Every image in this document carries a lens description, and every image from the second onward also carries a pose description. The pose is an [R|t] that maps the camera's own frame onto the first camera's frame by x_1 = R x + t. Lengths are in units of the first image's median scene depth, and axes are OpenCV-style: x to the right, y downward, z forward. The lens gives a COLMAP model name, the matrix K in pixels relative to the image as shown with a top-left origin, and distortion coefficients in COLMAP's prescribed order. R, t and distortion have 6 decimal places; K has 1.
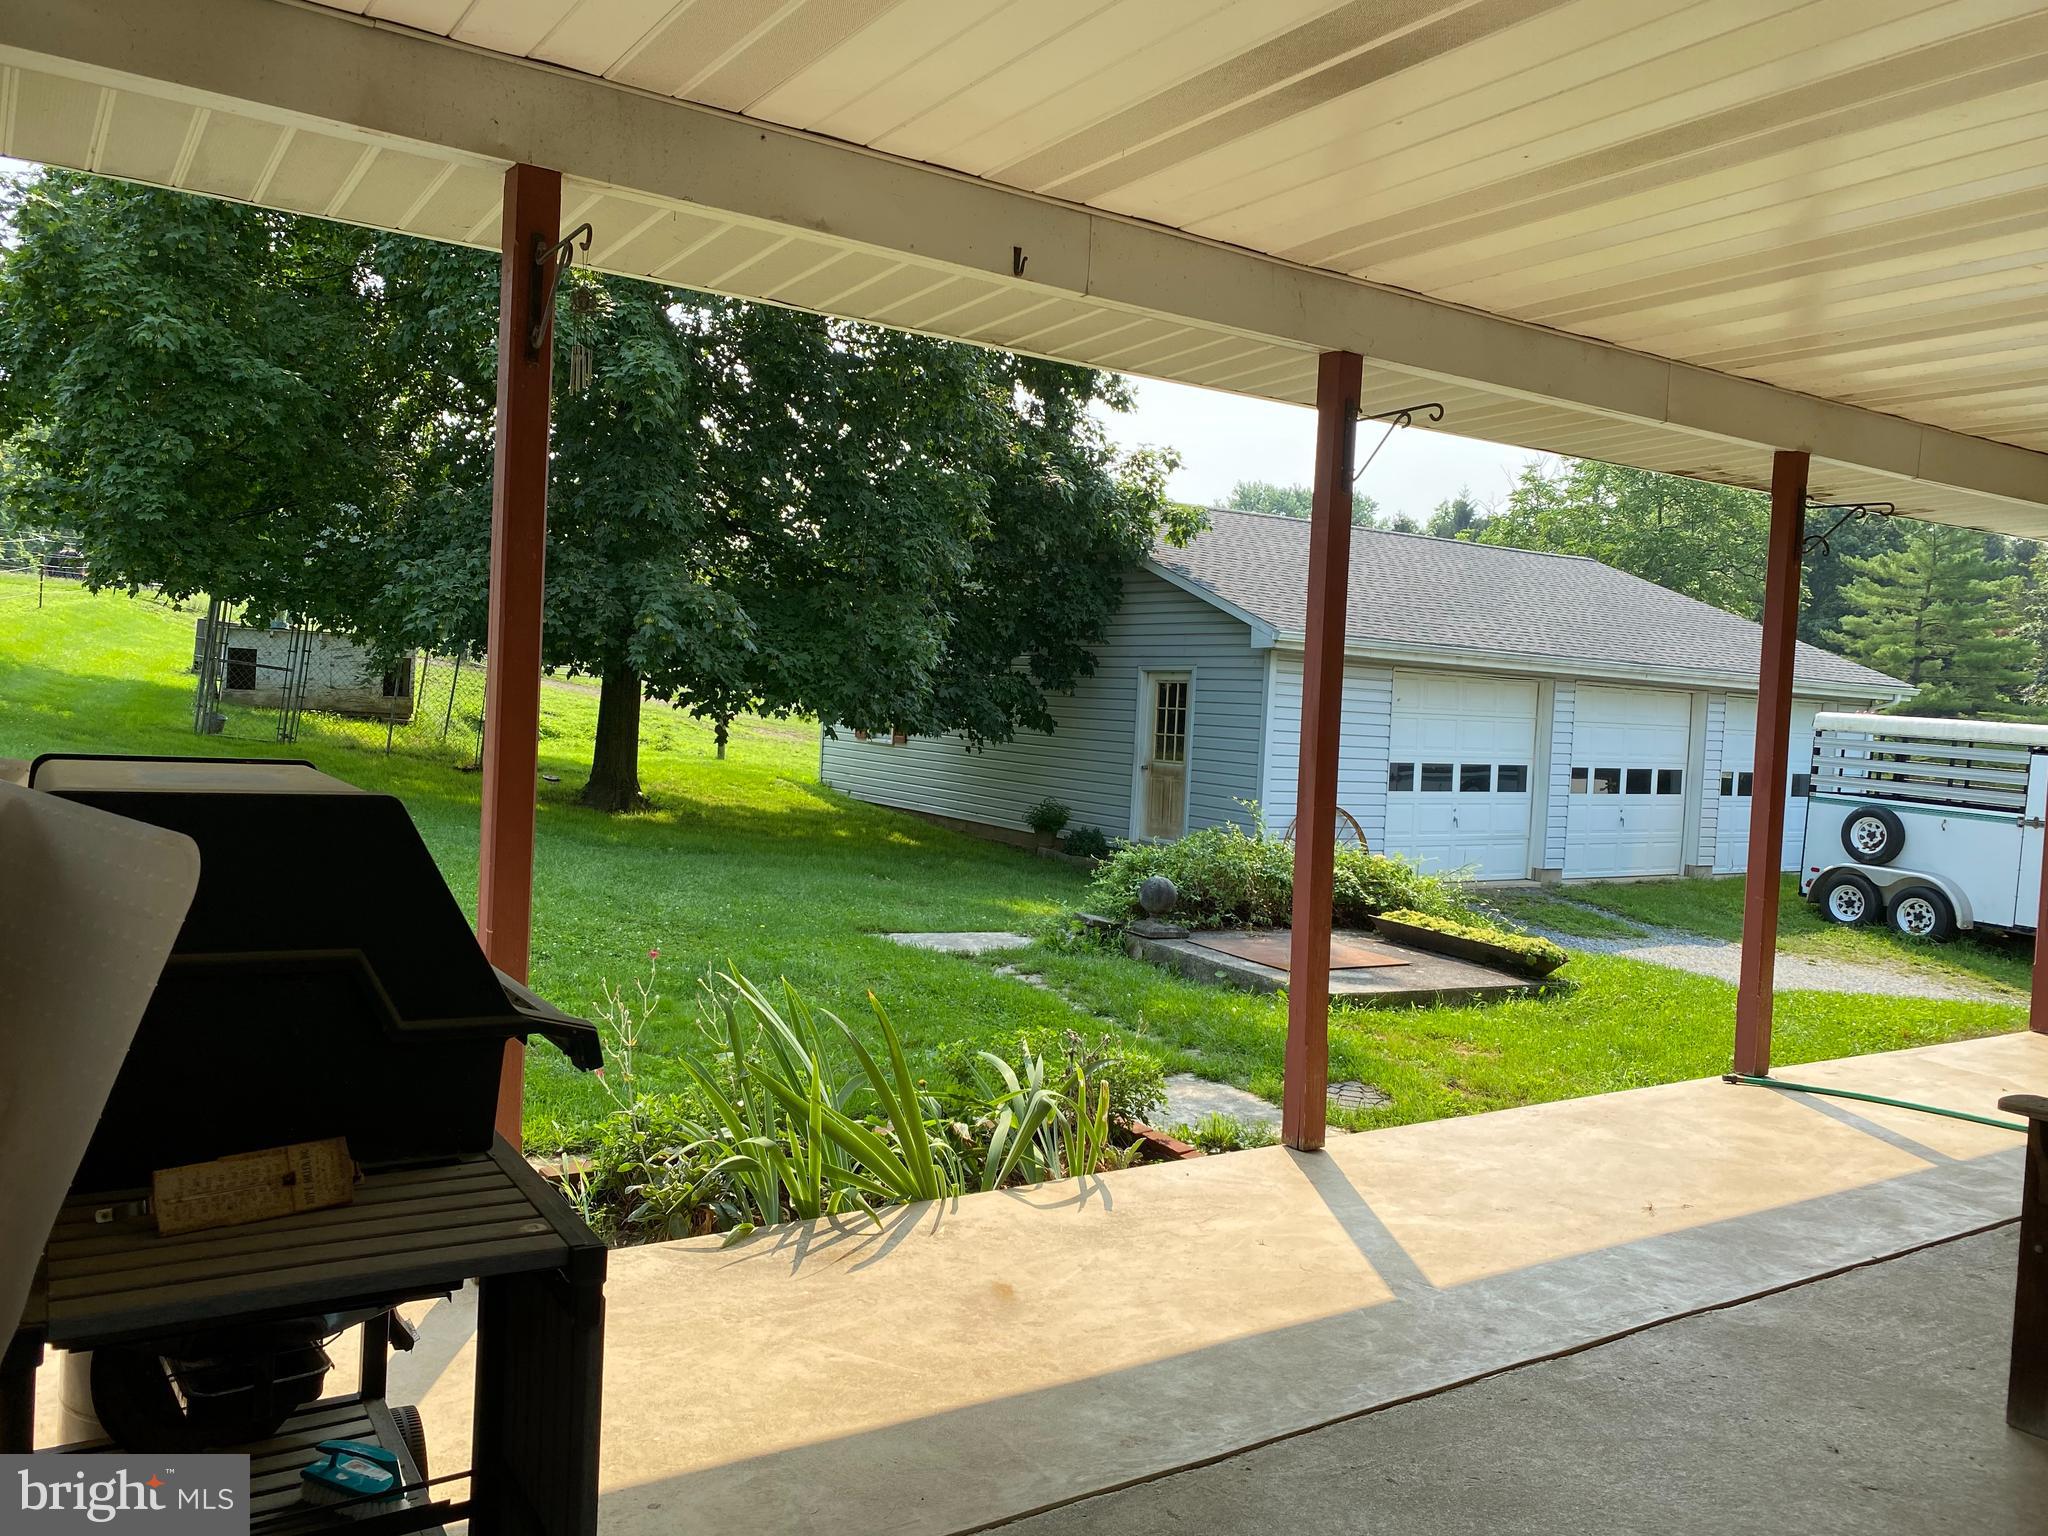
lens RADIAL K [[1534.9, 0, 1050.7], [0, 1534.9, 769.5], [0, 0, 1]] dist [0.032437, -0.052000]
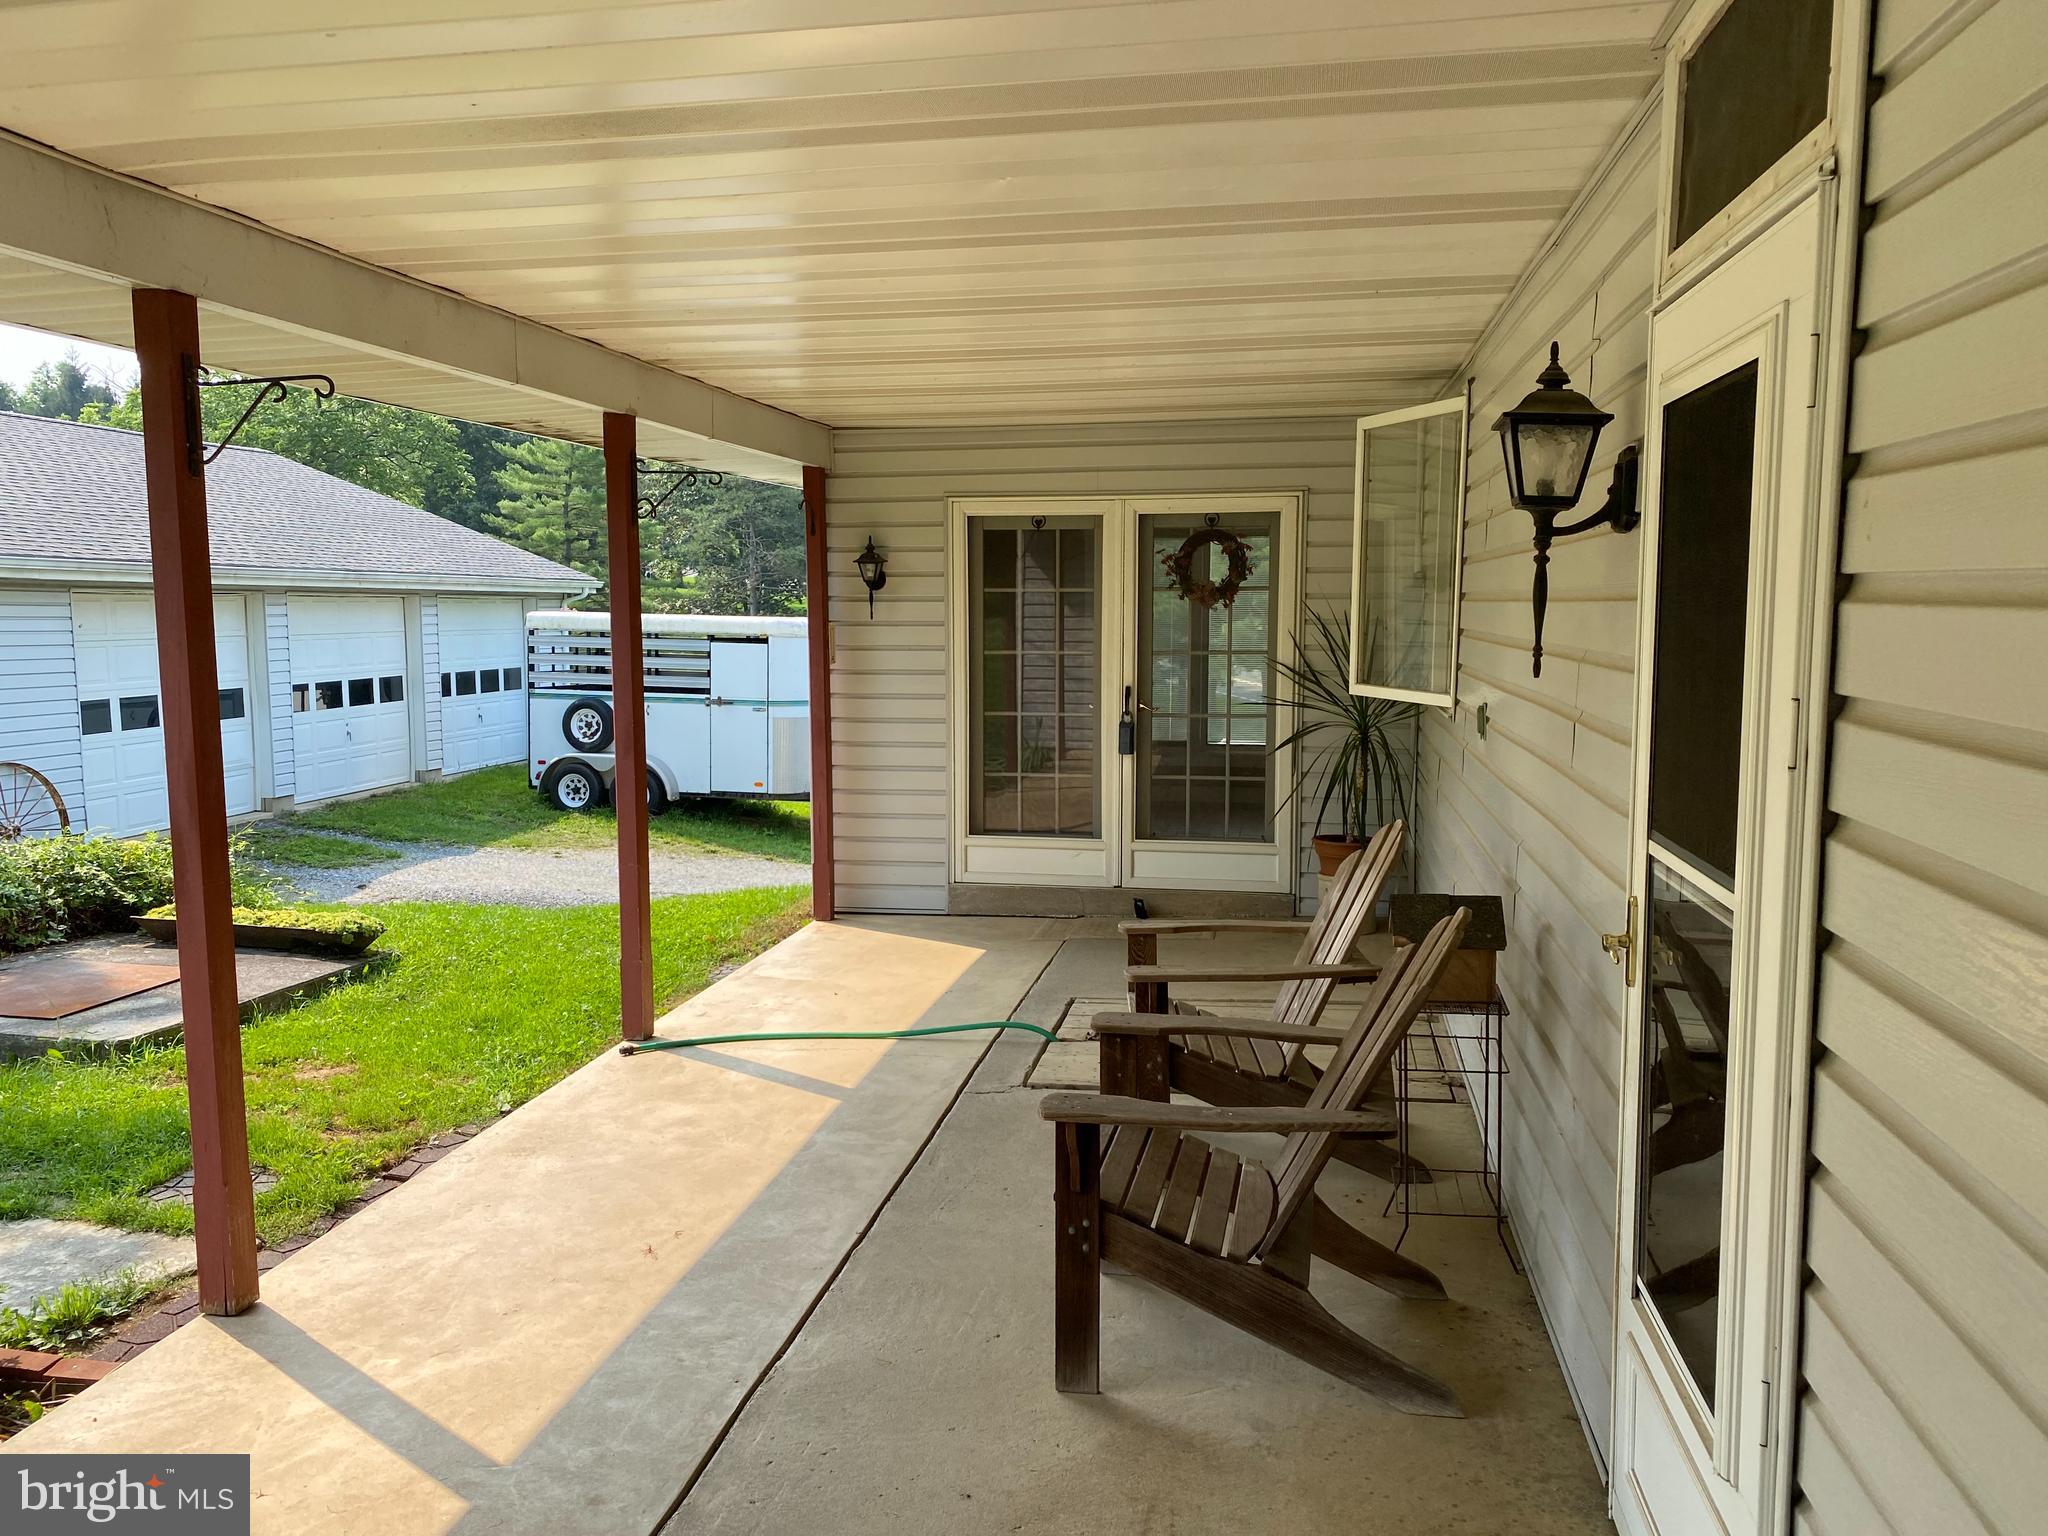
lens RADIAL K [[1534.9, 0, 993.6], [0, 1534.9, 746.2], [0, 0, 1]] dist [0.032437, -0.052000]
pose [[0.704722, -0.116736, 0.699814, -0.021210], [0.072277, 0.993052, 0.092867, -0.022712], [-0.705792, -0.014865, 0.708263, 0.043480]]
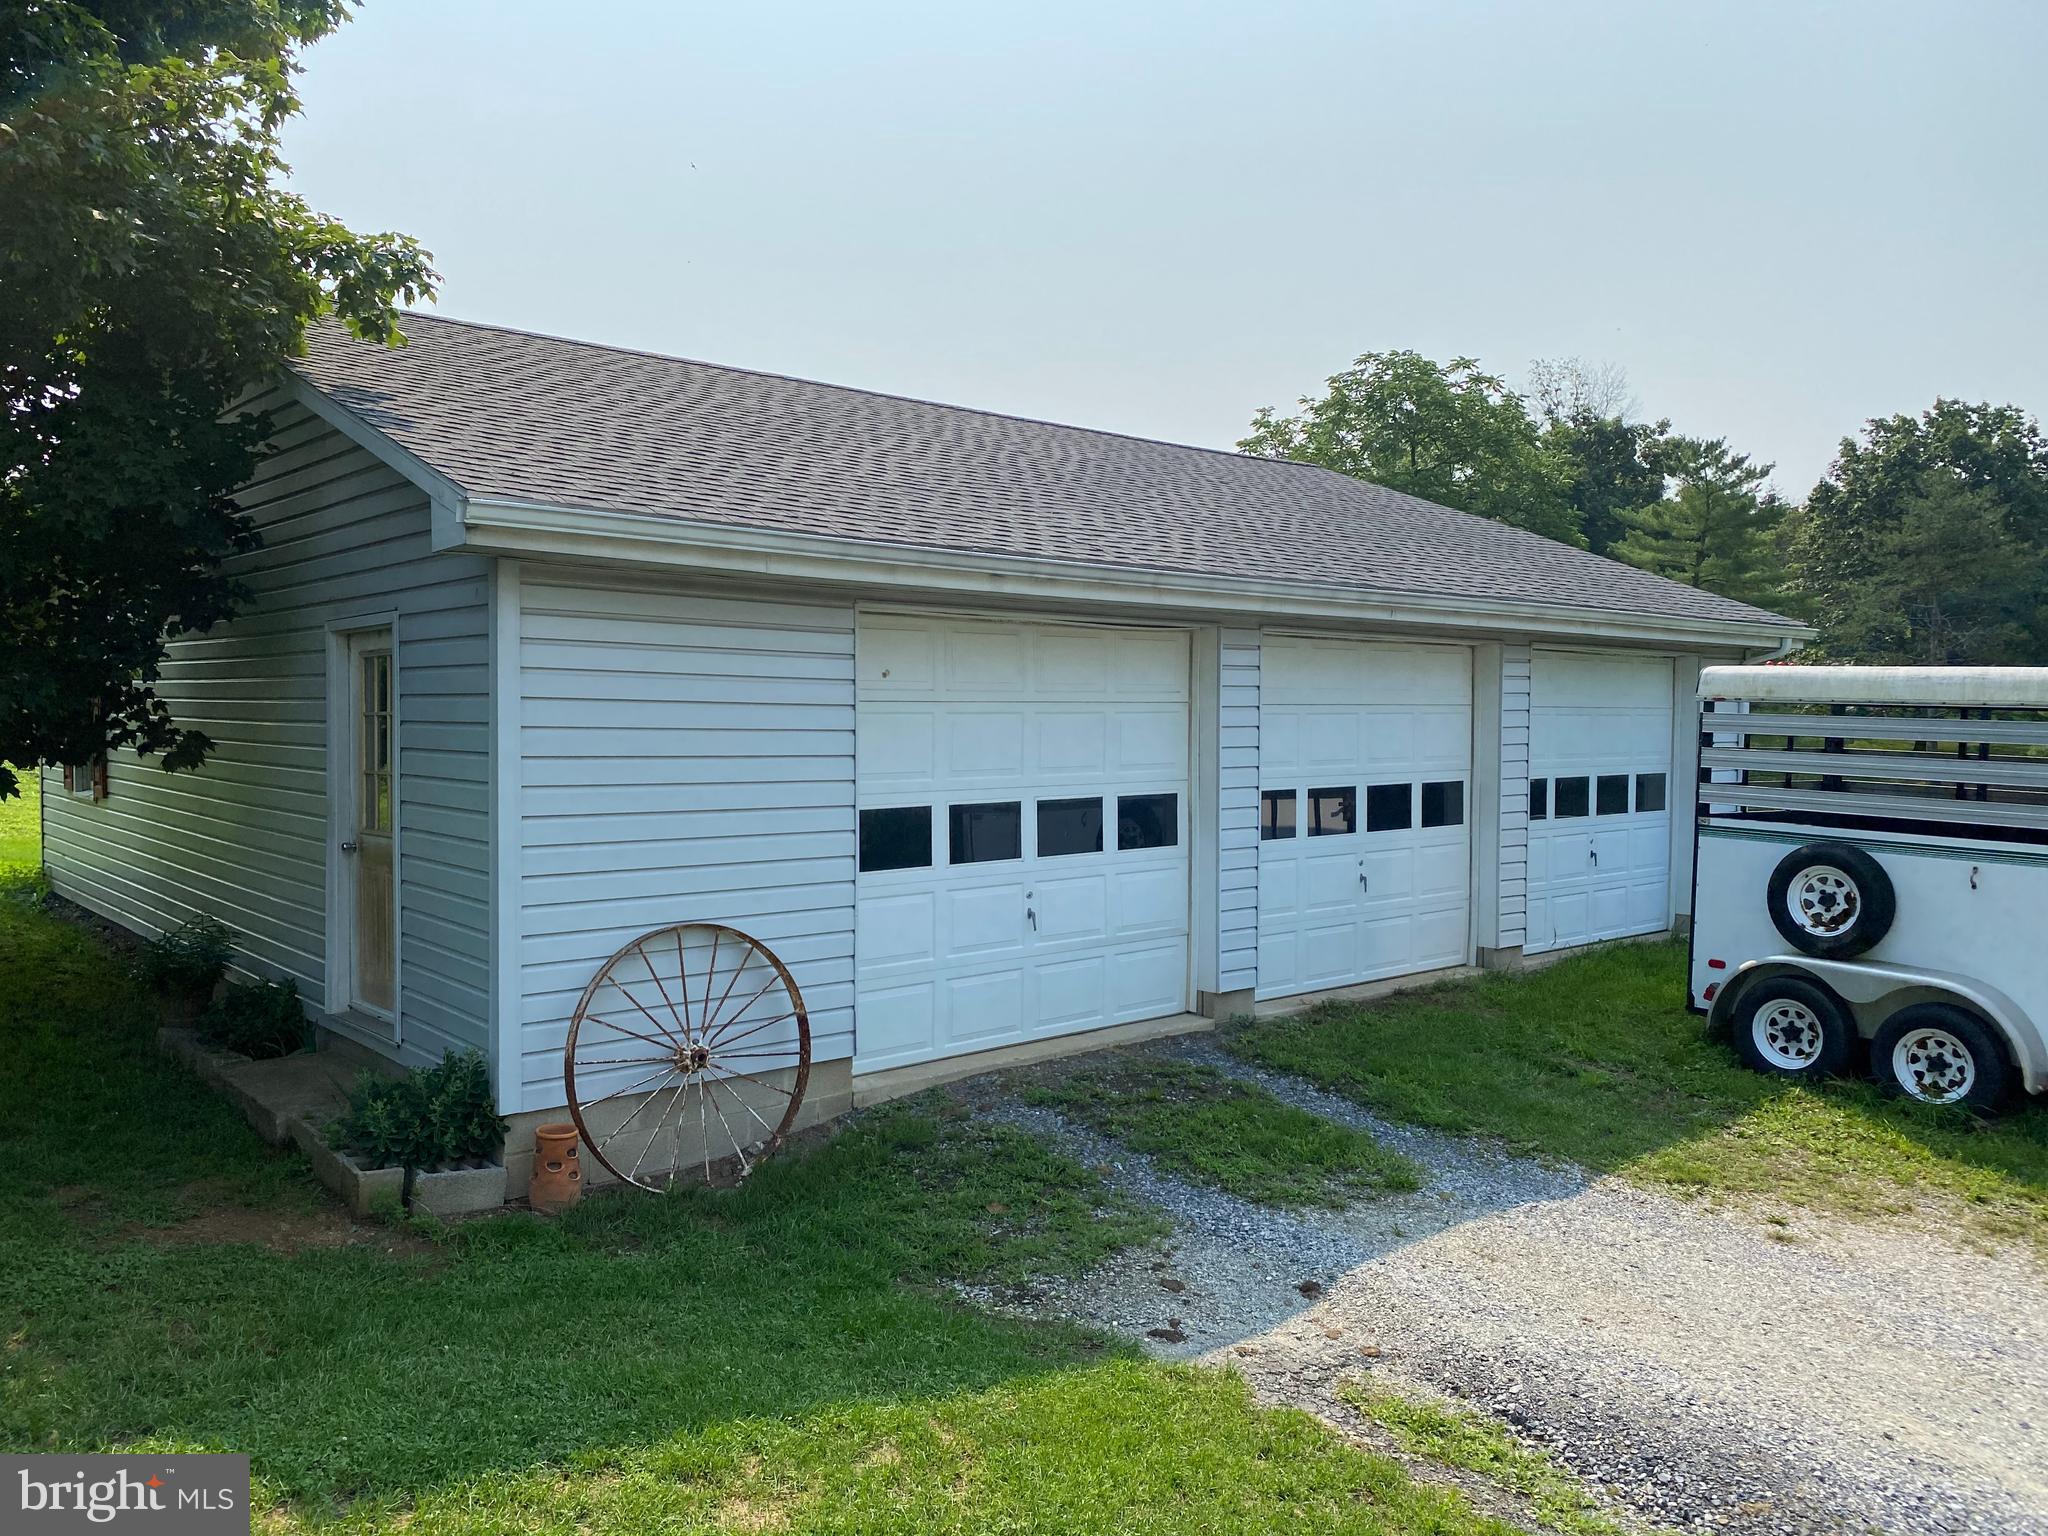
lens RADIAL K [[1534.9, 0, 1020.1], [0, 1534.9, 742.1], [0, 0, 1]] dist [0.032437, -0.052000]
pose [[0.992139, -0.045978, 0.116388, 0.216074], [0.048081, 0.998726, -0.015319, -0.015581], [-0.115535, 0.020795, 0.993086, 0.539936]]
